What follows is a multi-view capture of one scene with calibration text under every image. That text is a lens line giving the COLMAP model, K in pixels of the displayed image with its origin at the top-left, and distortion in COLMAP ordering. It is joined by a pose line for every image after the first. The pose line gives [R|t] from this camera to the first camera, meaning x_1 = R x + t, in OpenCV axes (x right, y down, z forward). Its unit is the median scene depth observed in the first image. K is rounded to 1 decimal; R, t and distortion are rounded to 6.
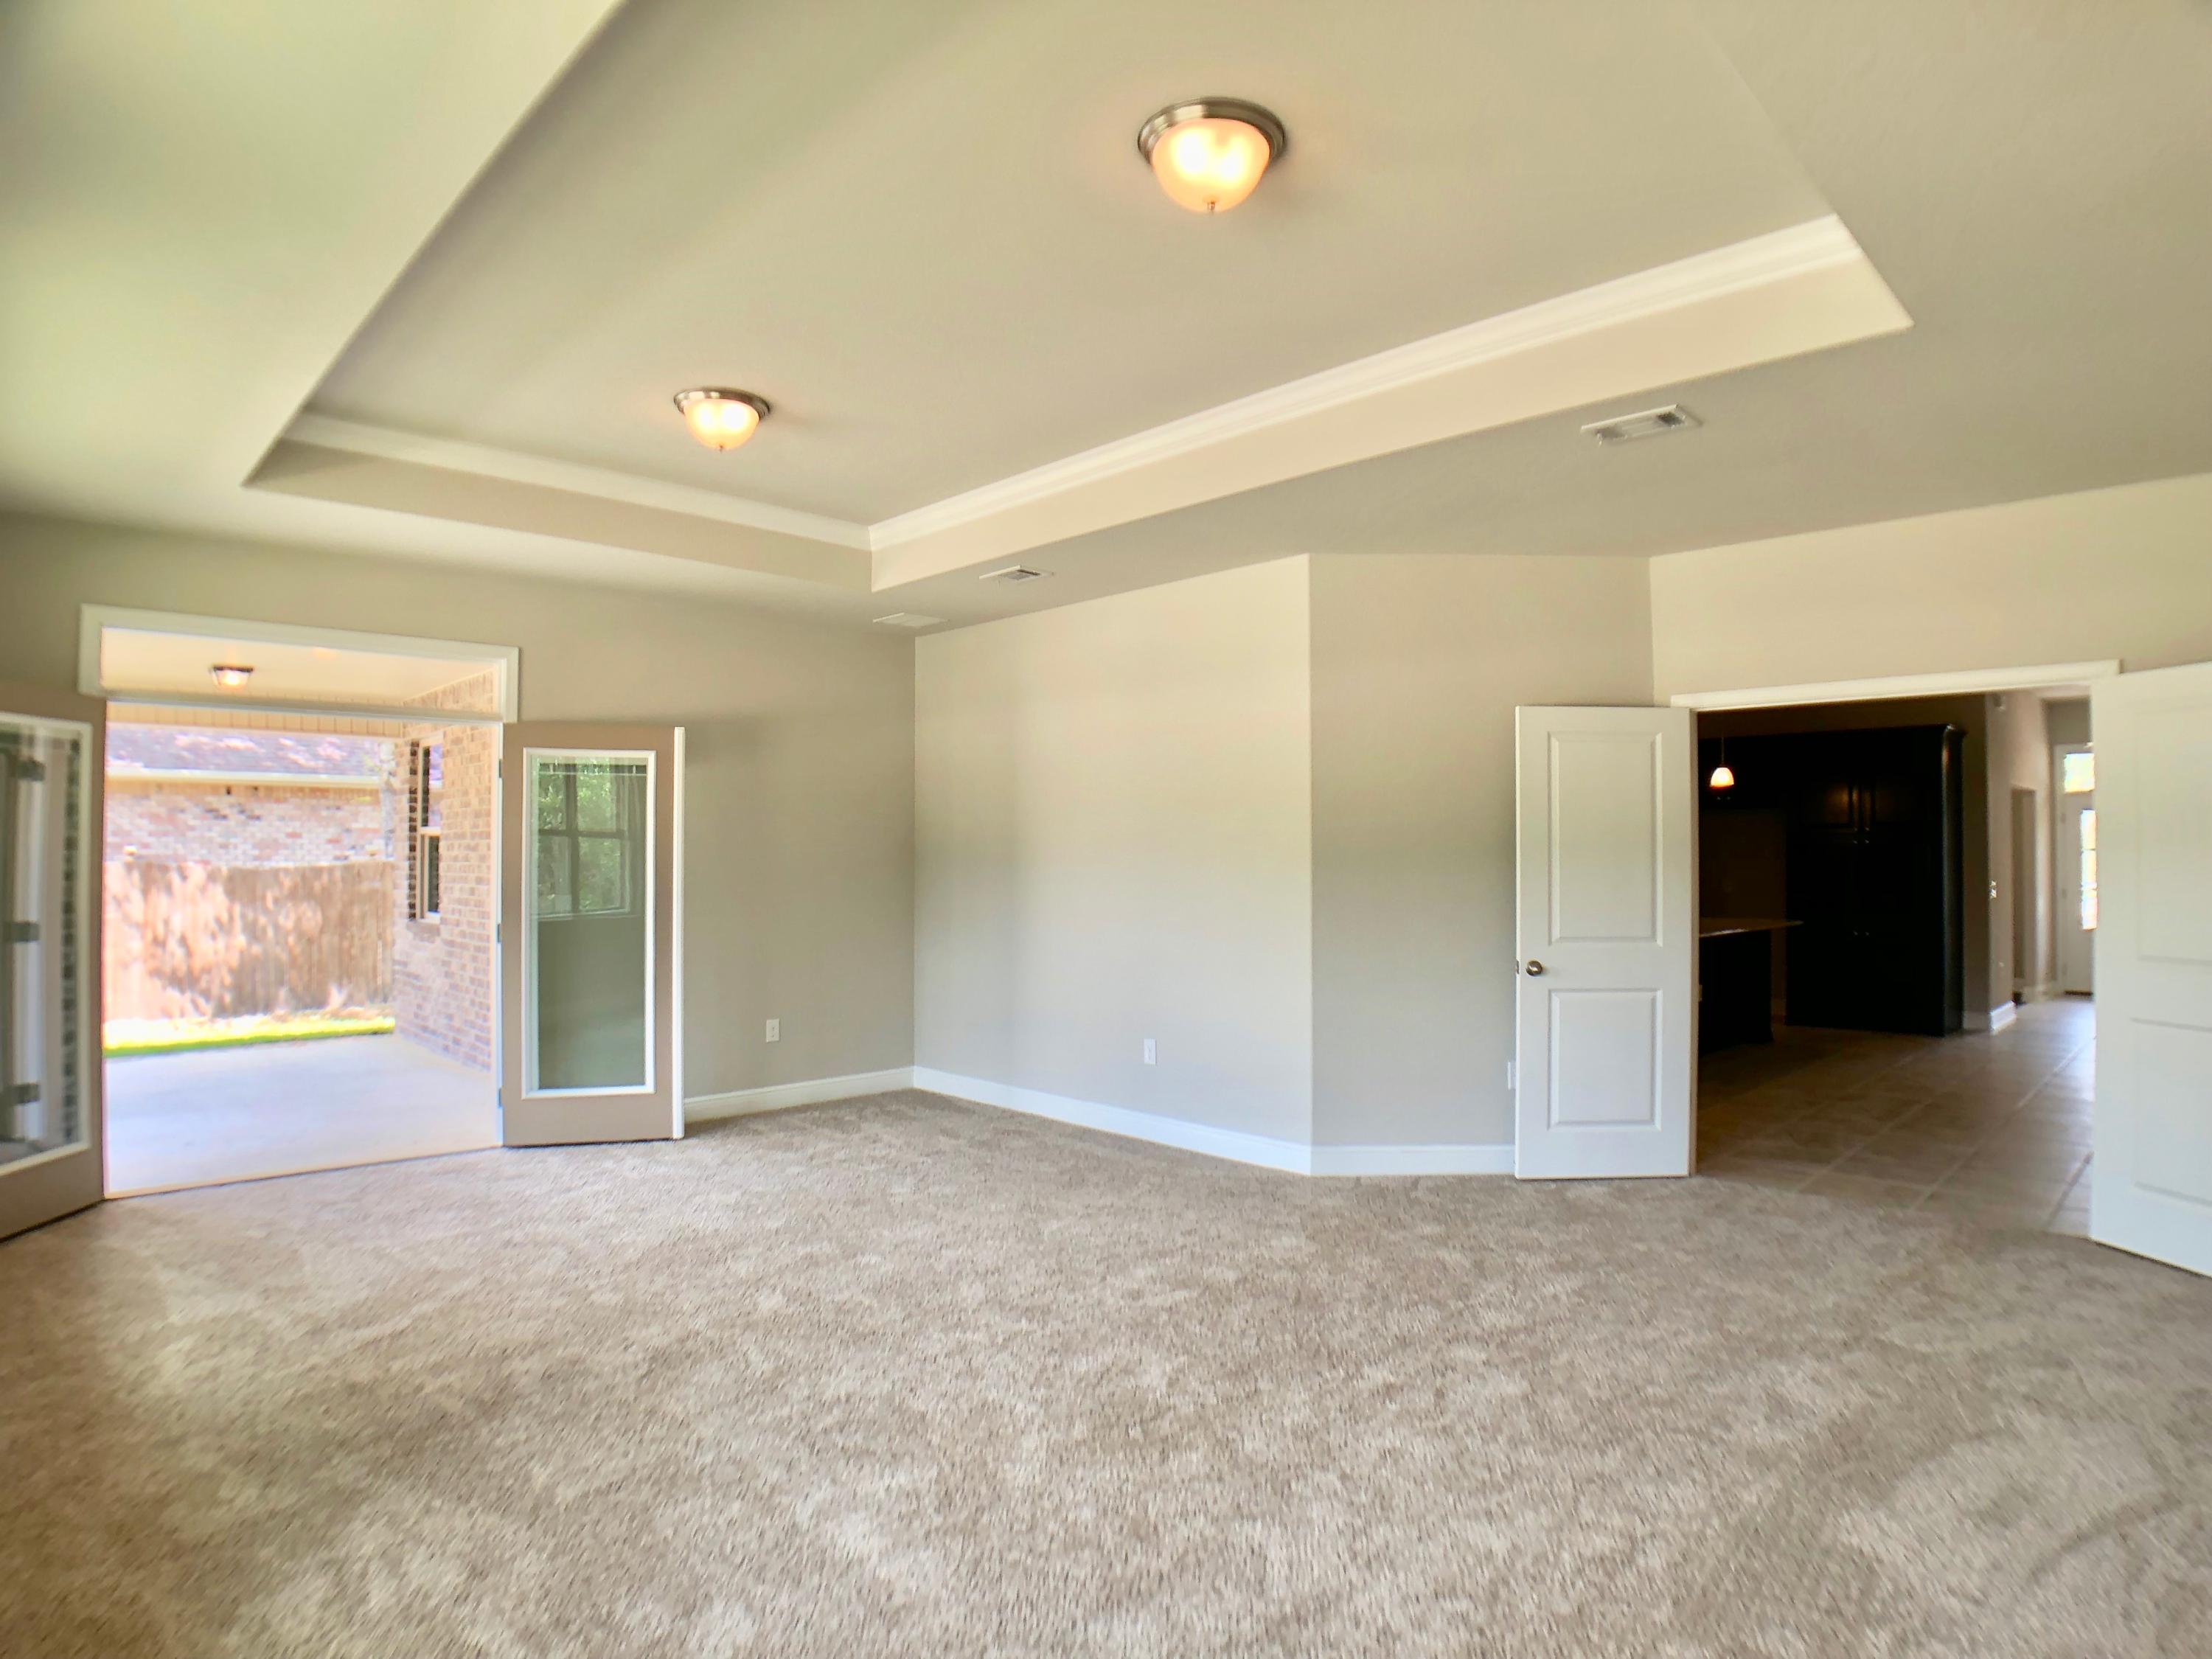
lens RADIAL K [[1293.6, 0, 1063.1], [0, 1293.6, 829.7], [0, 0, 1]] dist [-0.069408, 0.001202]
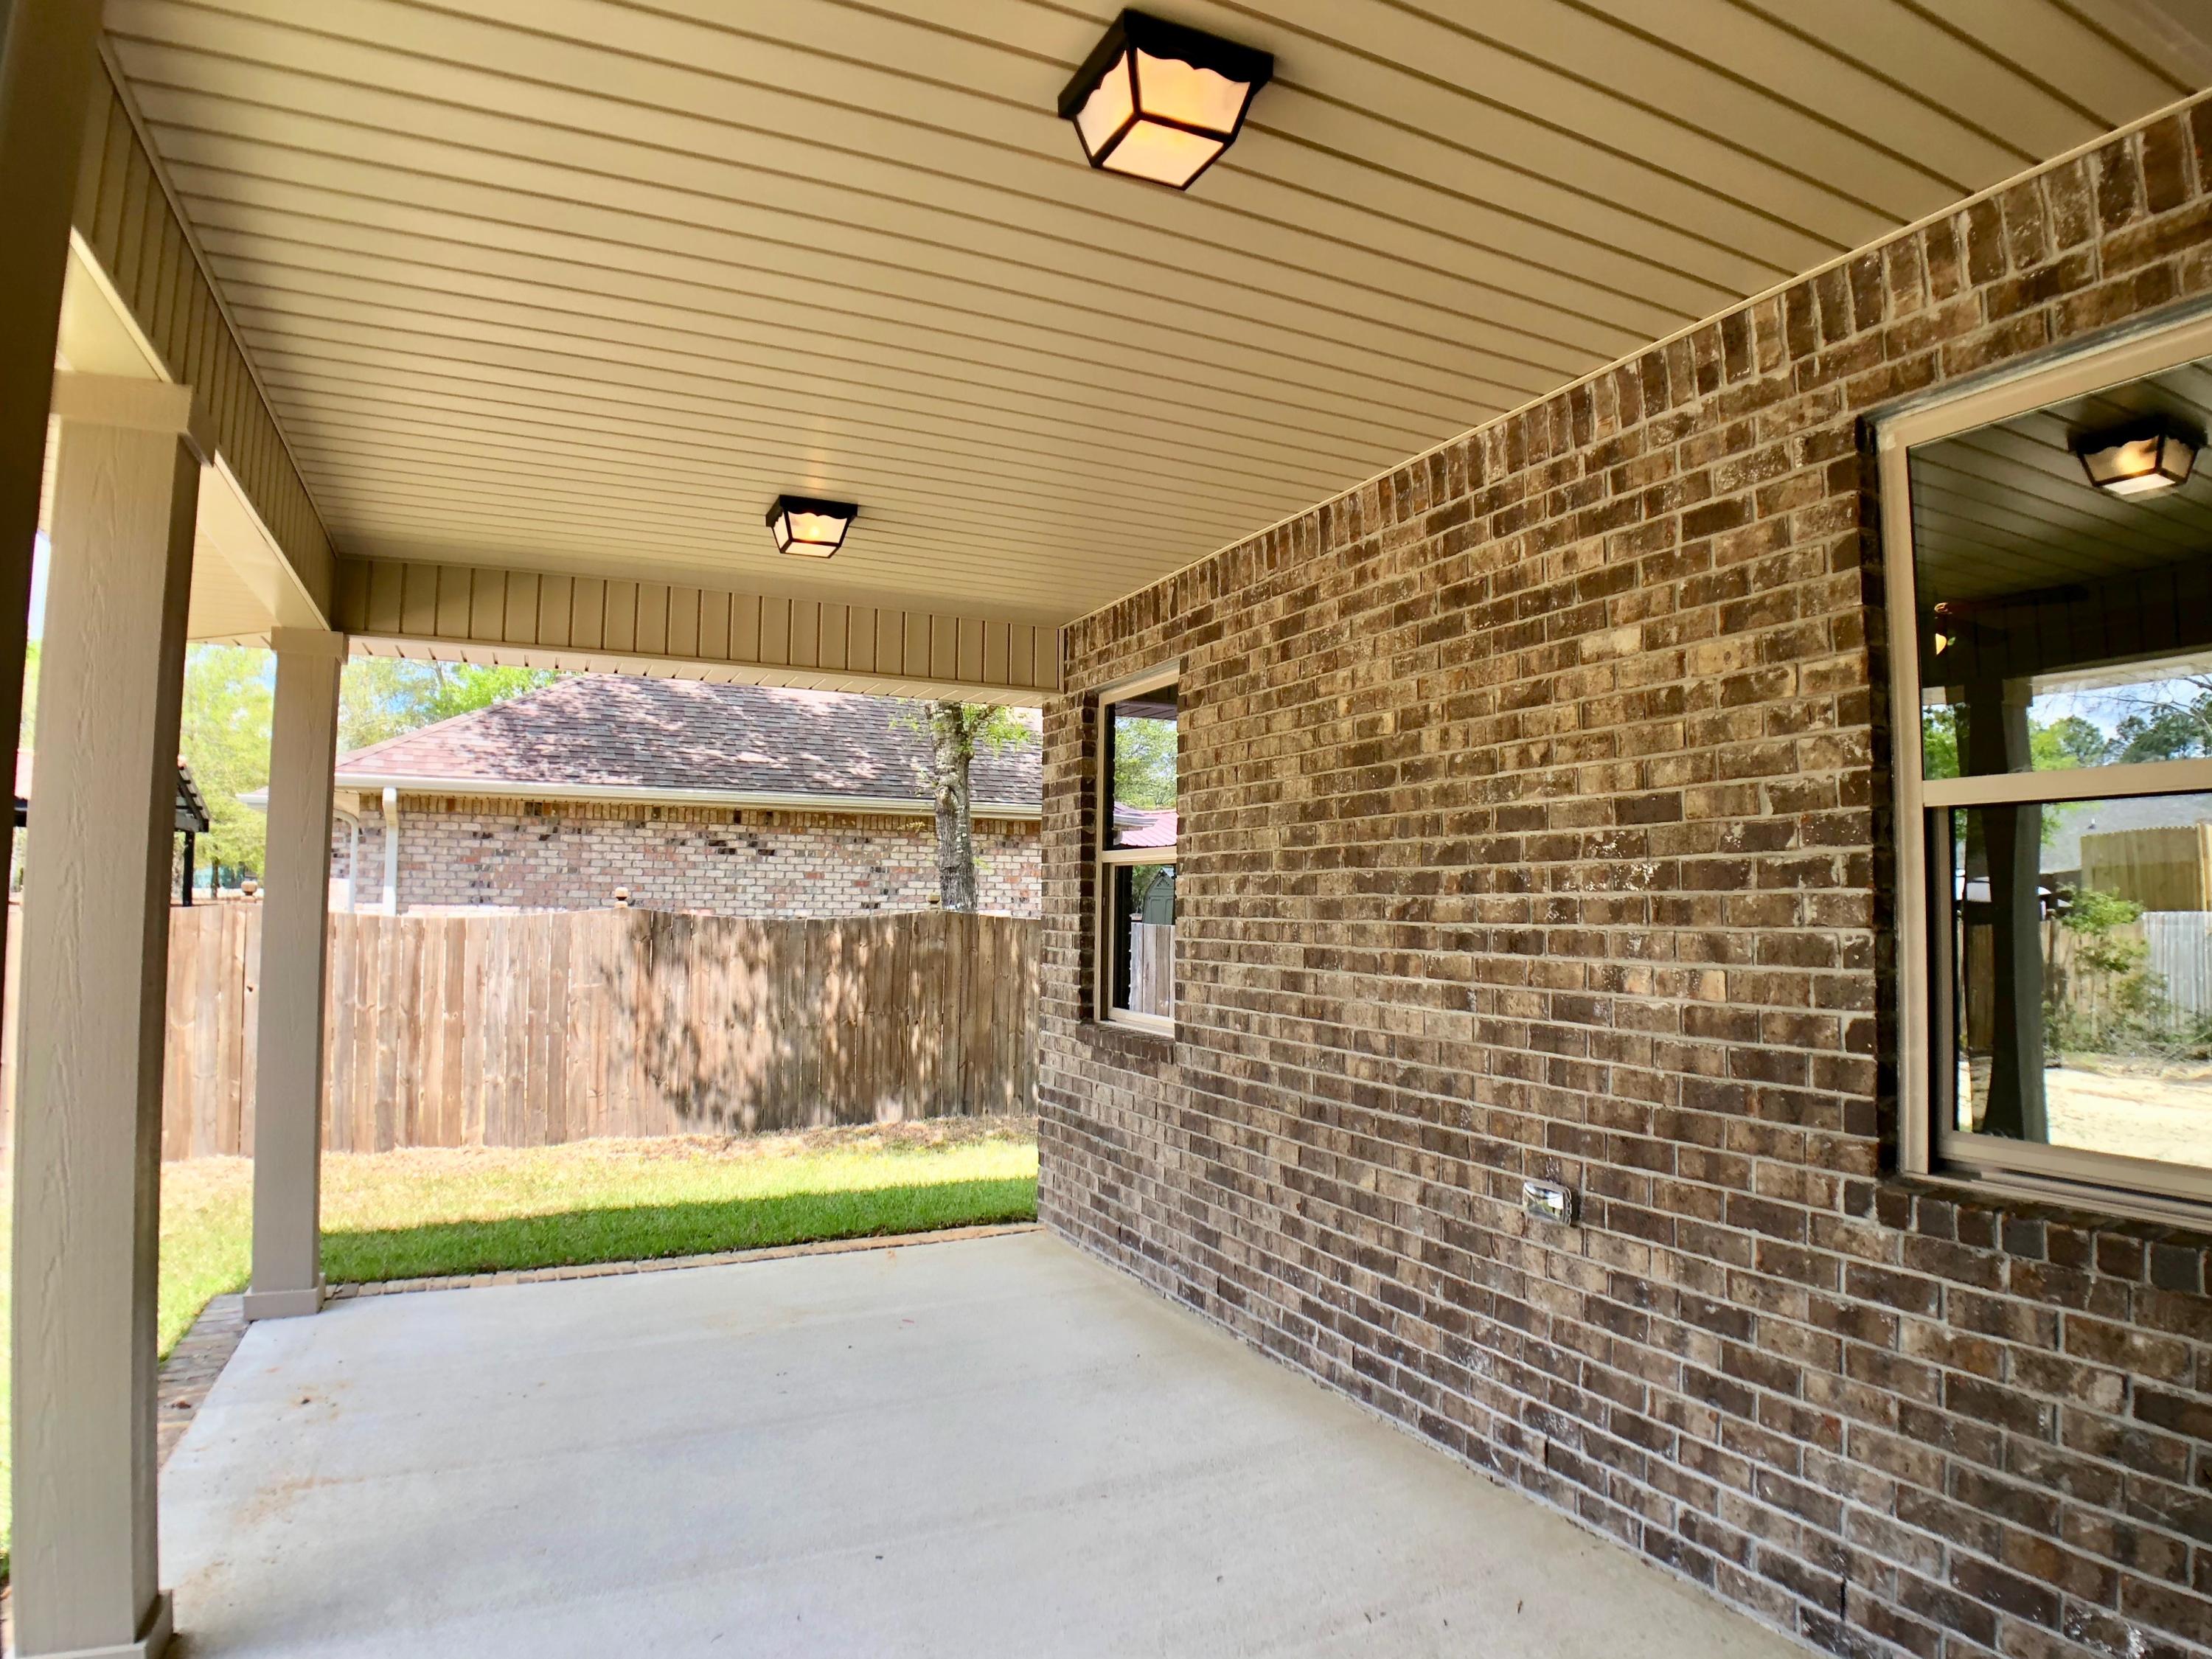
lens RADIAL K [[1253.9, 0, 1112.6], [0, 1253.9, 832.3], [0, 0, 1]] dist [-0.069725, 0.000363]
pose [[0.964013, -0.006908, -0.265767, -0.313770], [-0.003599, 0.999232, -0.039028, 0.009820], [0.265832, 0.038580, 0.963247, 0.423434]]
